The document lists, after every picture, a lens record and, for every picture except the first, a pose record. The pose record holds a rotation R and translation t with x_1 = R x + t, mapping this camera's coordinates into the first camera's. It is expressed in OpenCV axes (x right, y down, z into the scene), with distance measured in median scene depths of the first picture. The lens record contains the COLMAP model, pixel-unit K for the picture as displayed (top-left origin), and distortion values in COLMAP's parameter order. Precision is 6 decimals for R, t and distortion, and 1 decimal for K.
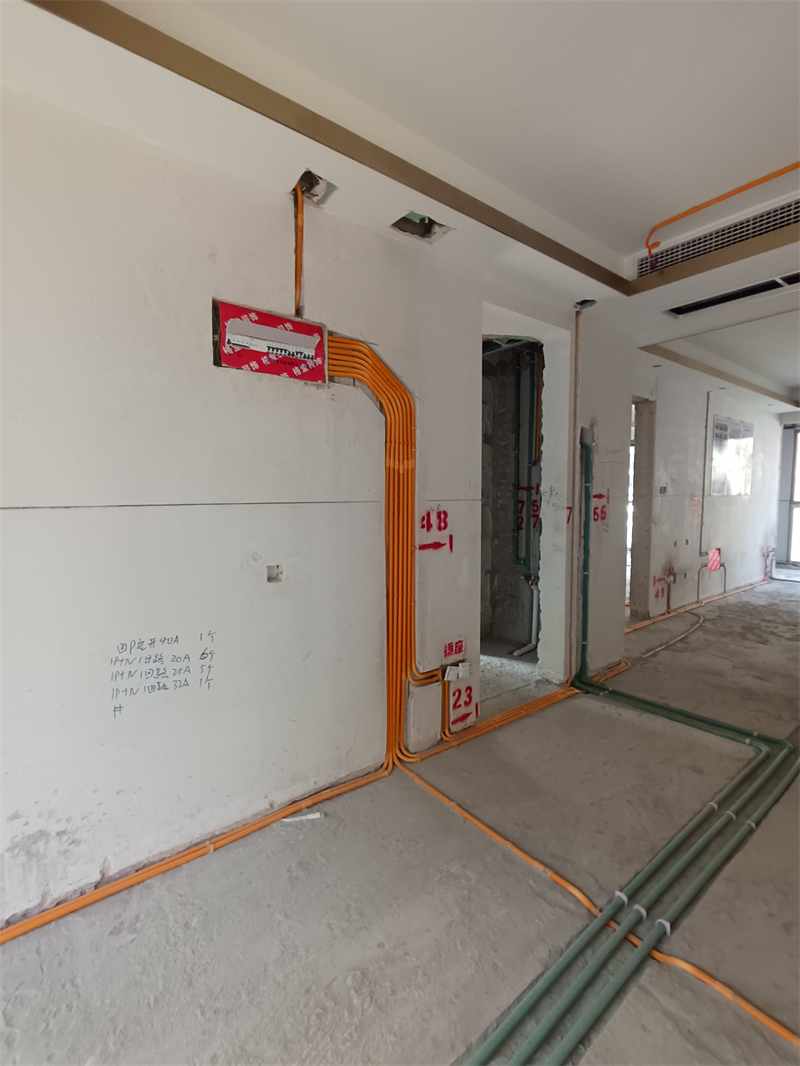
lens RADIAL K [[480.7, 0, 391.5], [0, 480.7, 532.7], [0, 0, 1]] dist [-0.007391, 0.000326]
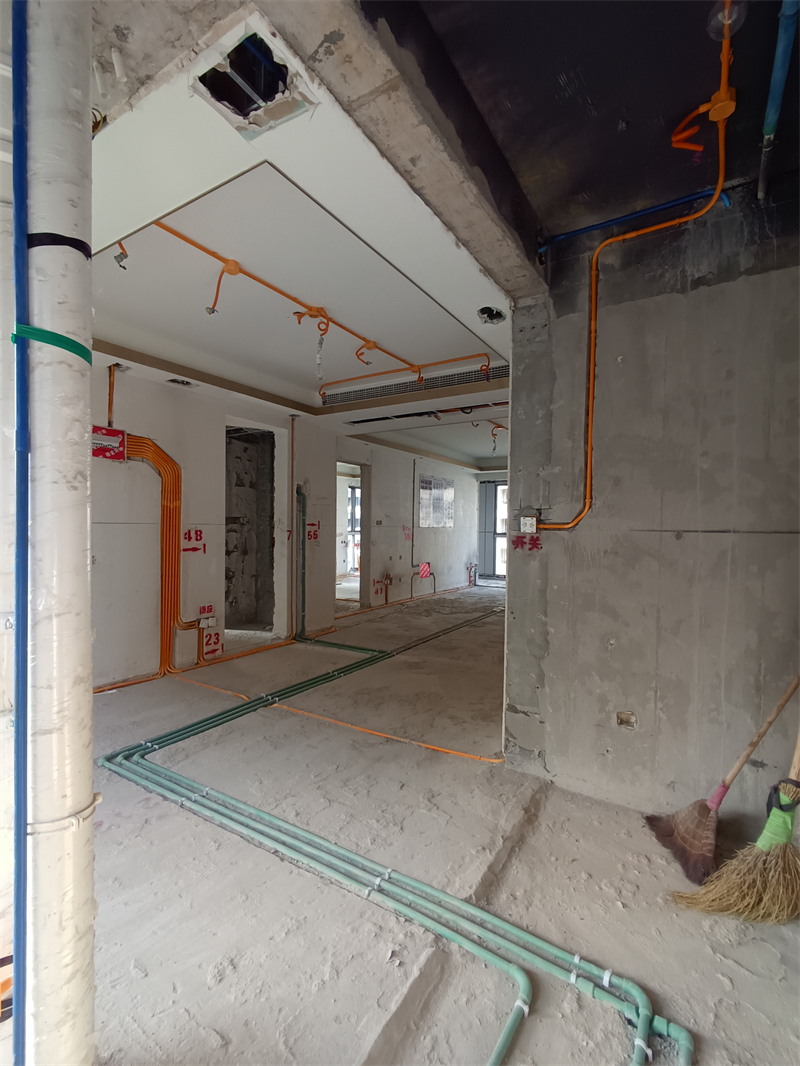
lens RADIAL K [[480.7, 0, 399.0], [0, 480.7, 534.2], [0, 0, 1]] dist [-0.007391, 0.000326]
pose [[0.932693, 0.014430, 0.360382, 0.146559], [0.007173, 0.998259, -0.058537, 0.074071], [-0.360599, 0.057182, 0.930966, -0.860711]]
